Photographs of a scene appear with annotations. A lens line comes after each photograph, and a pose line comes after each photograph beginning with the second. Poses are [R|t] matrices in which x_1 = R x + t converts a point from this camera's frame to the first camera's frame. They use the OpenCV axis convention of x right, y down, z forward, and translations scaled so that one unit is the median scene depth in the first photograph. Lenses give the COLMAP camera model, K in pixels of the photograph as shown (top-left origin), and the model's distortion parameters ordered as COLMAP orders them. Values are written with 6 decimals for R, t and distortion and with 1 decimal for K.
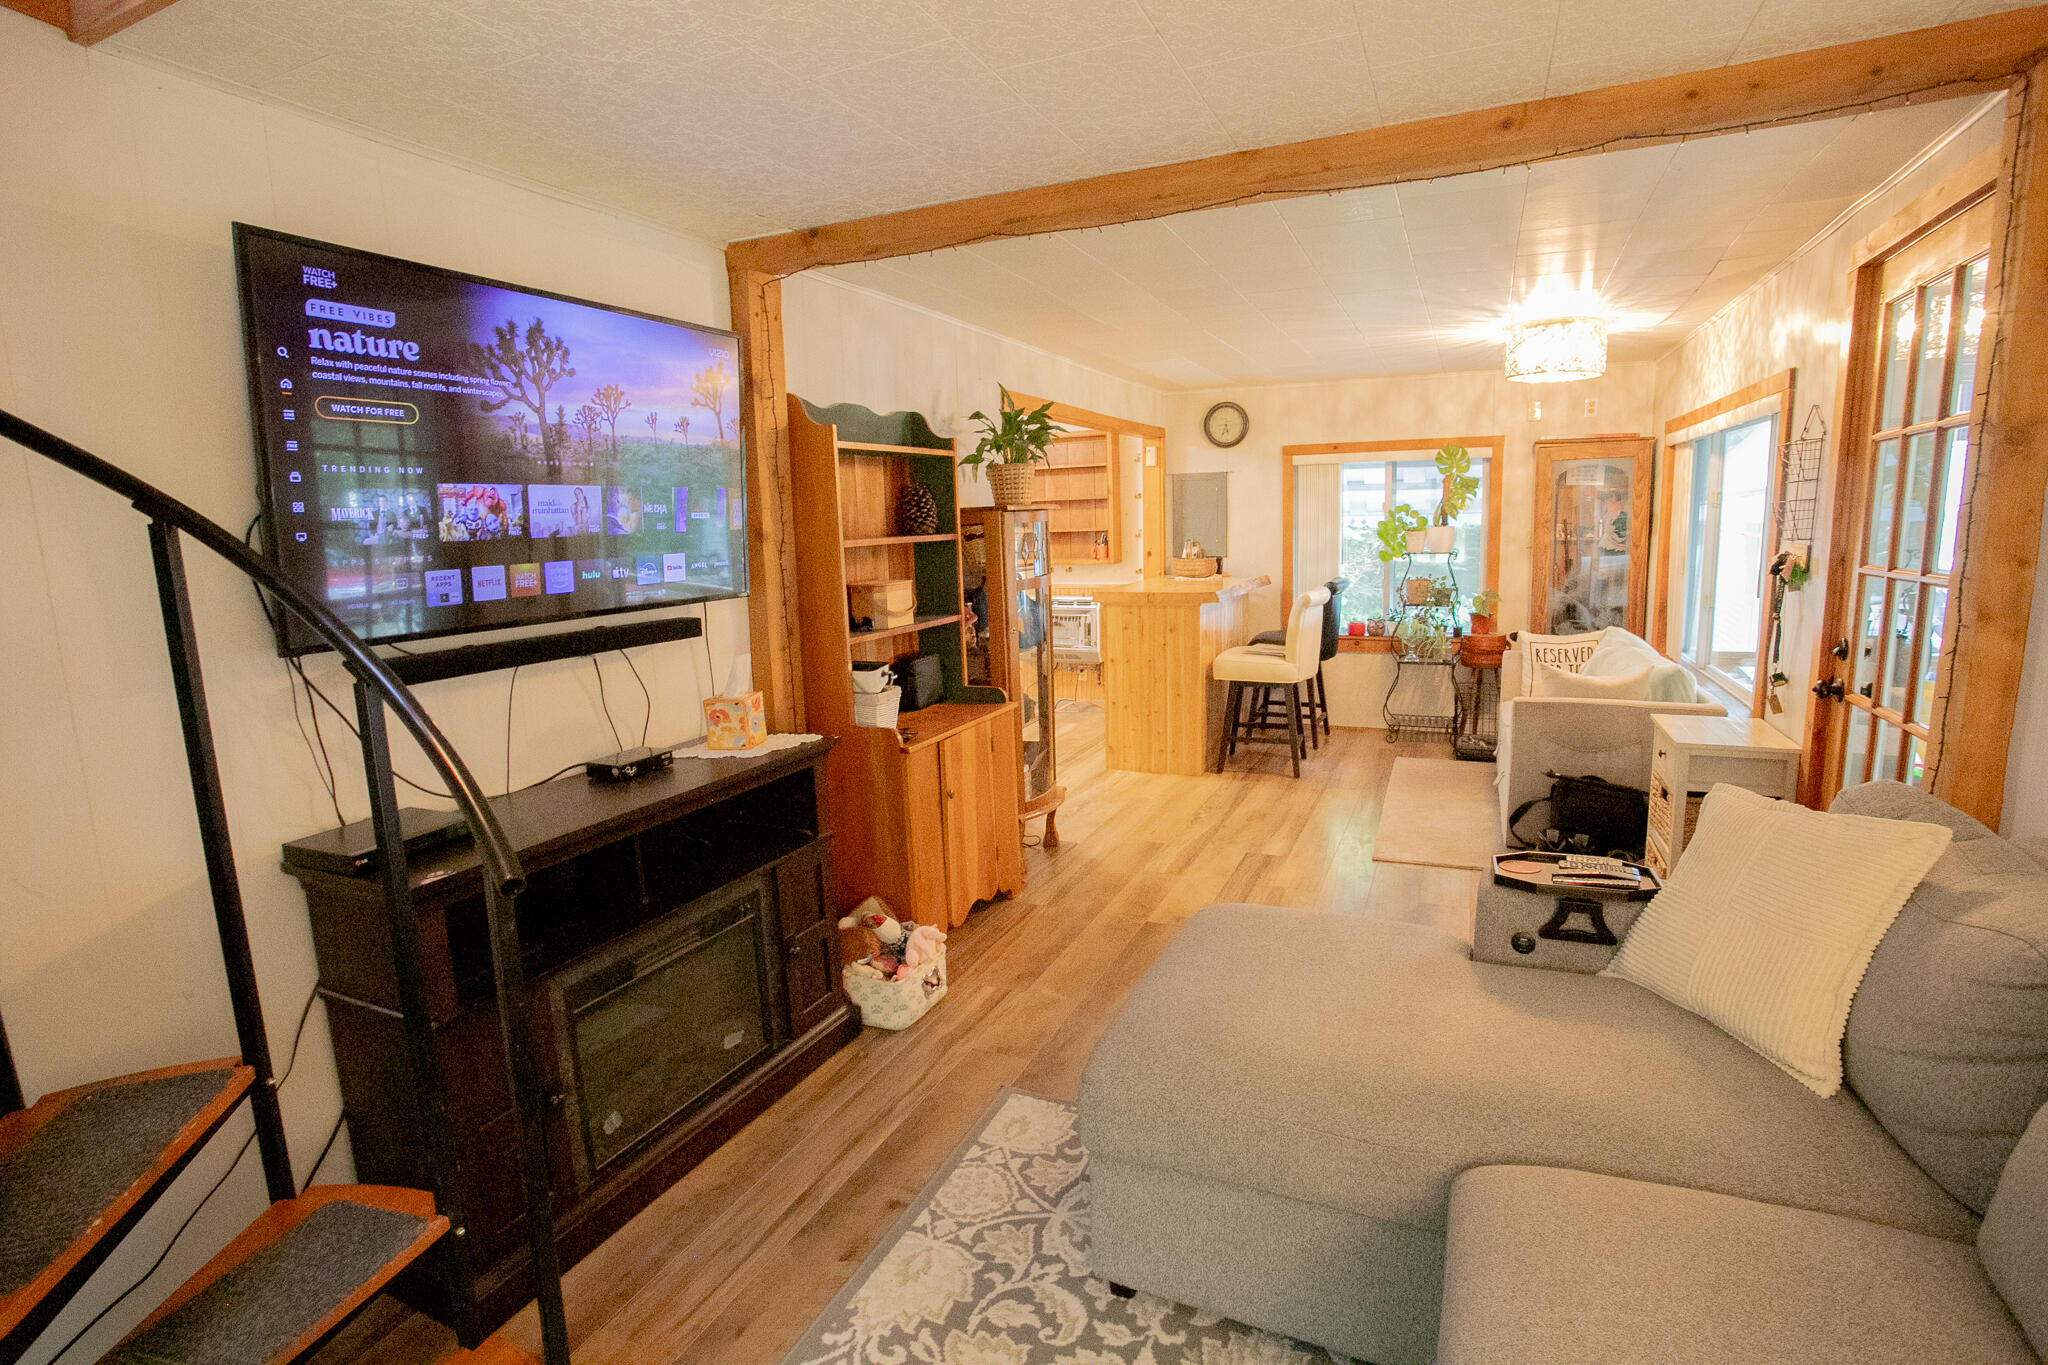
lens RADIAL K [[994.2, 0, 1024.0], [0, 994.2, 682.5], [0, 0, 1]] dist [-0.076437, 0.033671]
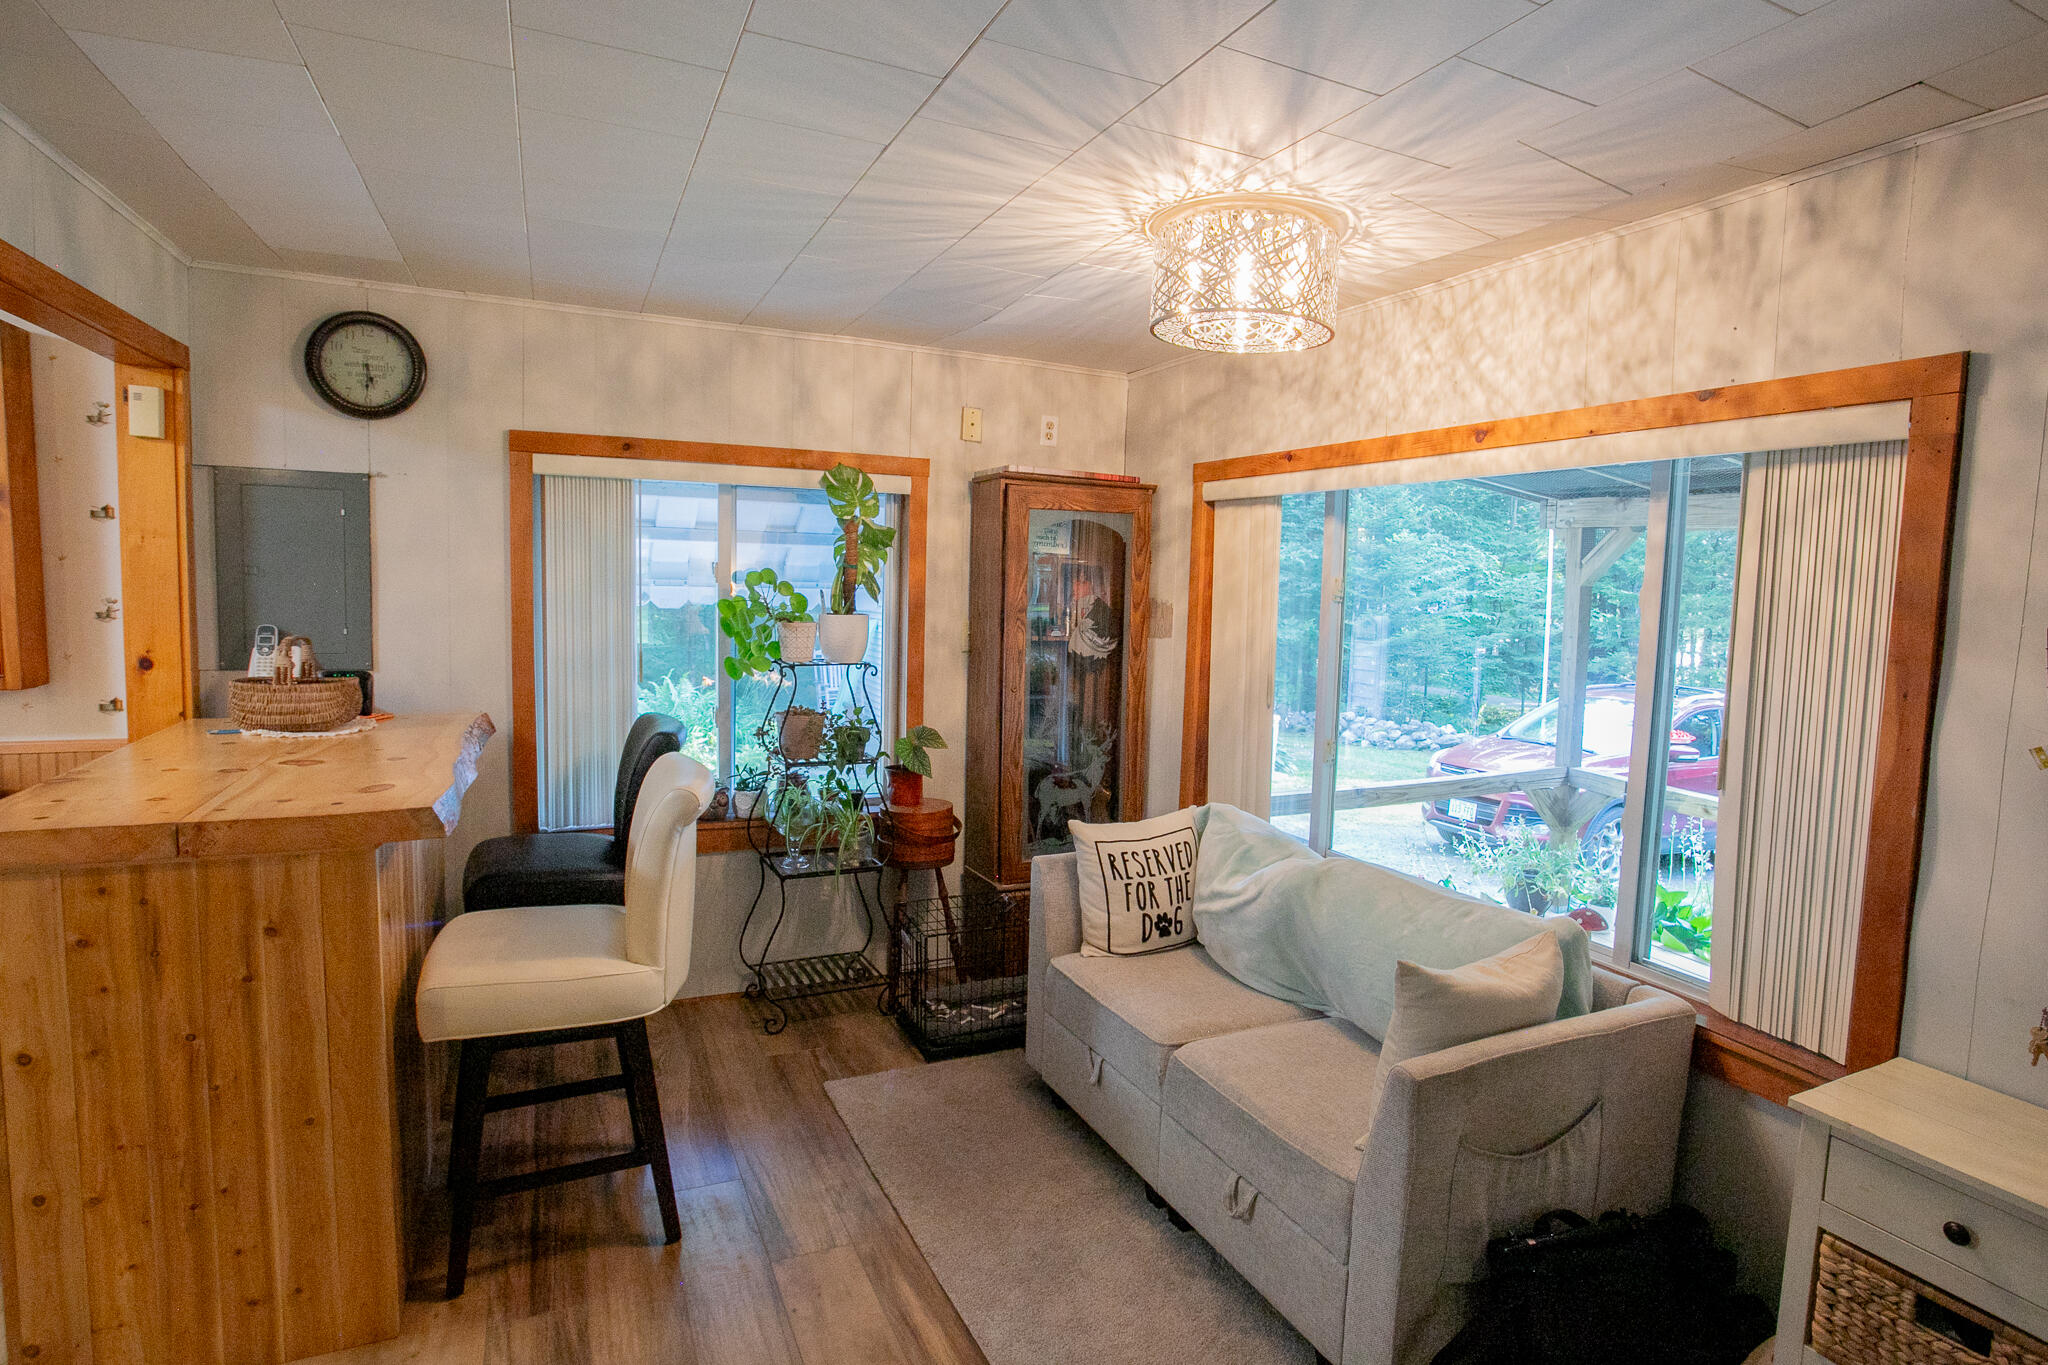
lens RADIAL K [[1034.5, 0, 1027.4], [0, 1034.5, 668.6], [0, 0, 1]] dist [-0.080864, 0.038247]
pose [[0.637909, -0.020362, 0.769842, 0.053978], [0.076970, 0.996331, -0.037426, -0.099361], [-0.766255, 0.083130, 0.637136, 0.560013]]
